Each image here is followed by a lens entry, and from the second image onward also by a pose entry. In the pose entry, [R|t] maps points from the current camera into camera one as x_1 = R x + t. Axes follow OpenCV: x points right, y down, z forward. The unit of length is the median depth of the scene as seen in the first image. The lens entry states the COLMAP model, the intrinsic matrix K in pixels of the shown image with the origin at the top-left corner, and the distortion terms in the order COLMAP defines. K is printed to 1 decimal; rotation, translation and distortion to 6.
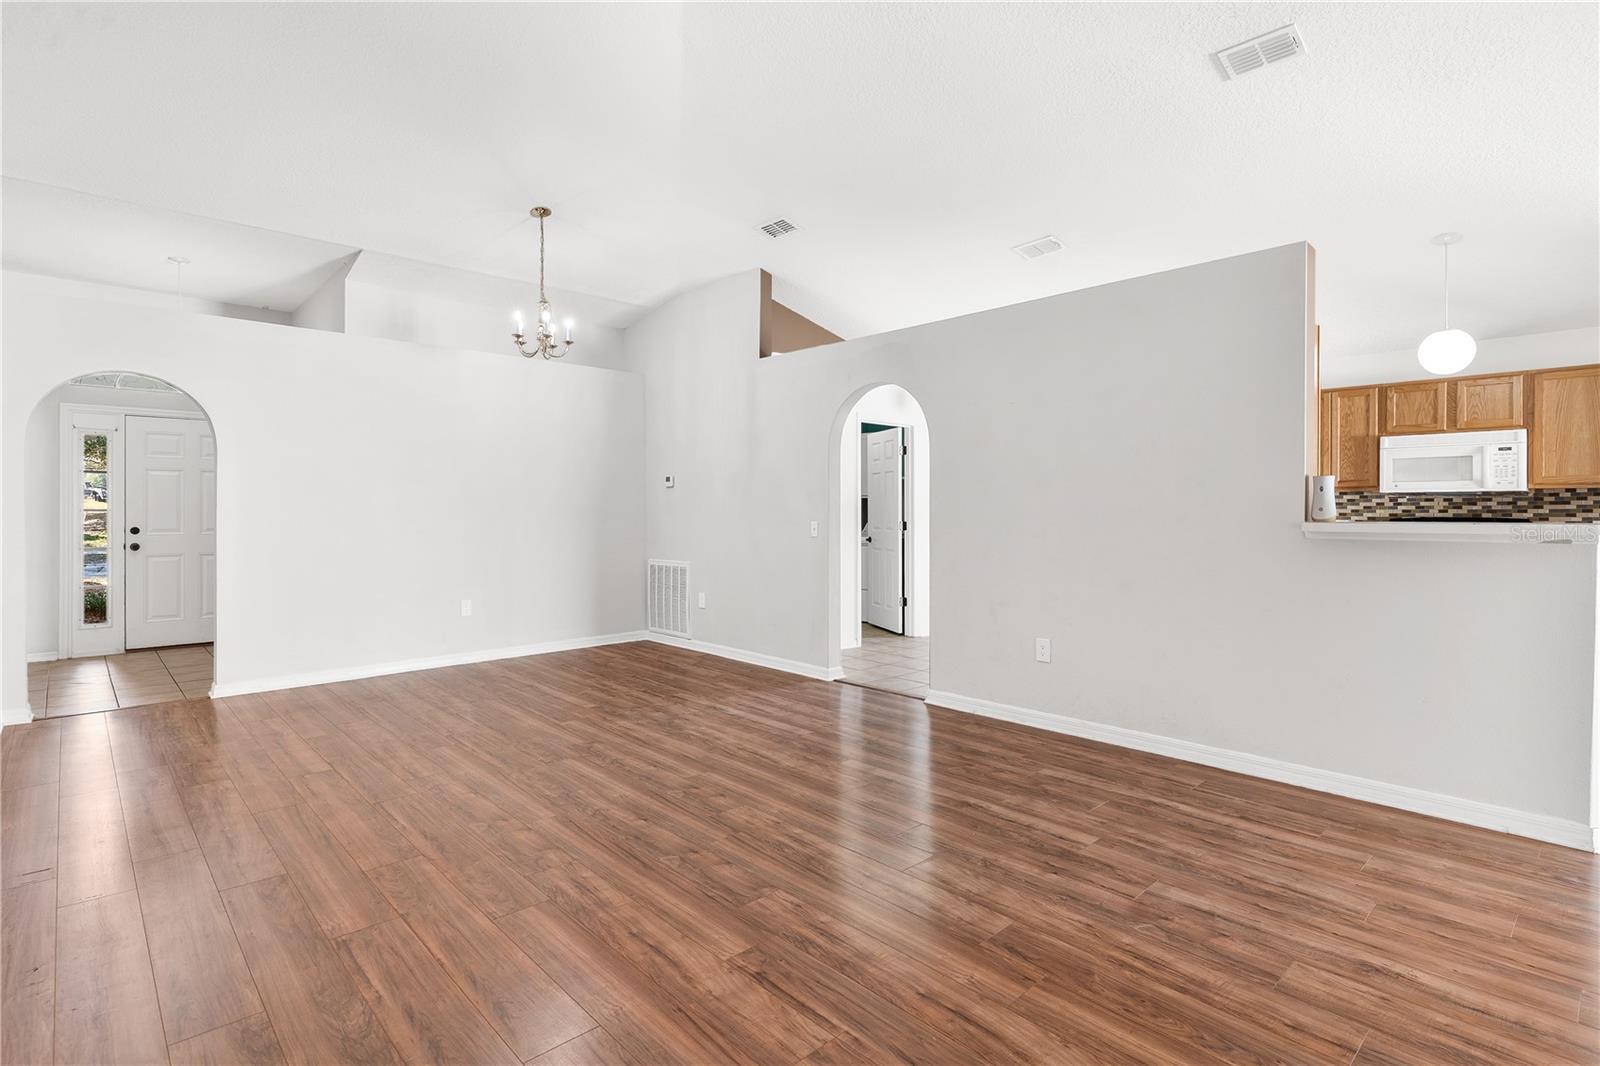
lens RADIAL K [[782.8, 0, 802.7], [0, 782.8, 520.8], [0, 0, 1]] dist [0.004657, -0.001395]
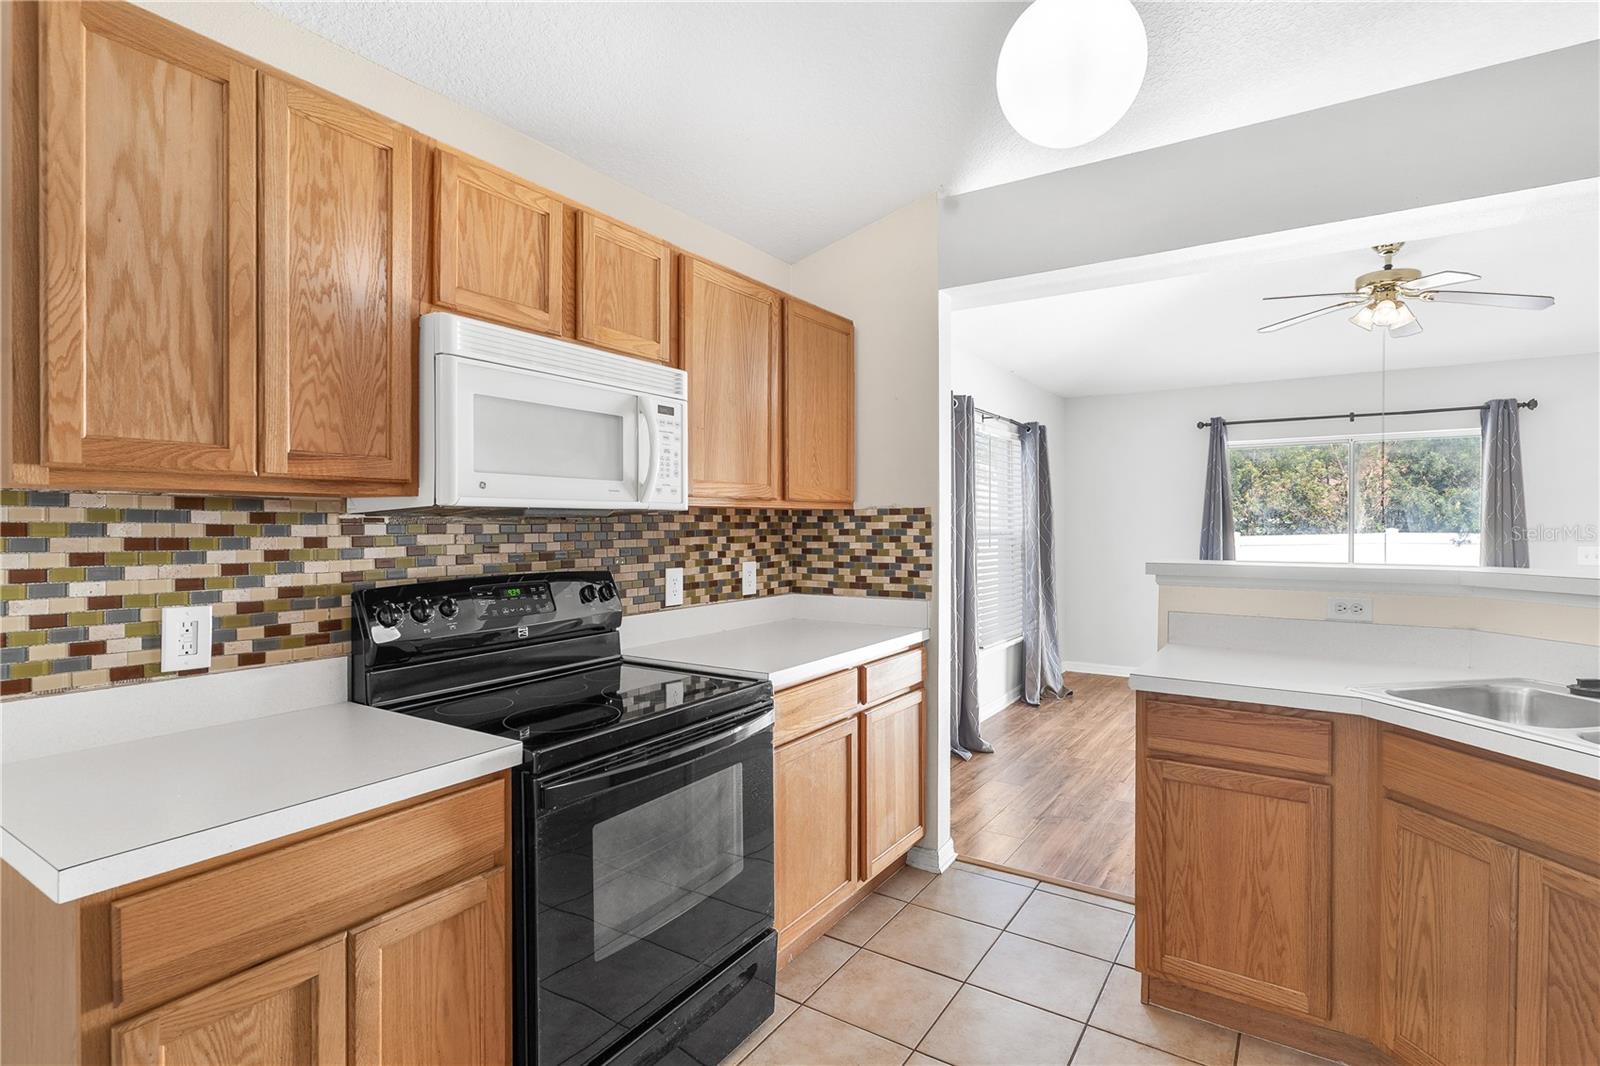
lens RADIAL K [[782.8, 0, 799.3], [0, 782.8, 528.7], [0, 0, 1]] dist [0.004657, -0.001395]
pose [[-0.214626, -0.009786, 0.976647, 0.598745], [0.009380, 0.999883, 0.012080, -0.041816], [-0.976651, 0.011753, -0.214509, 1.305519]]
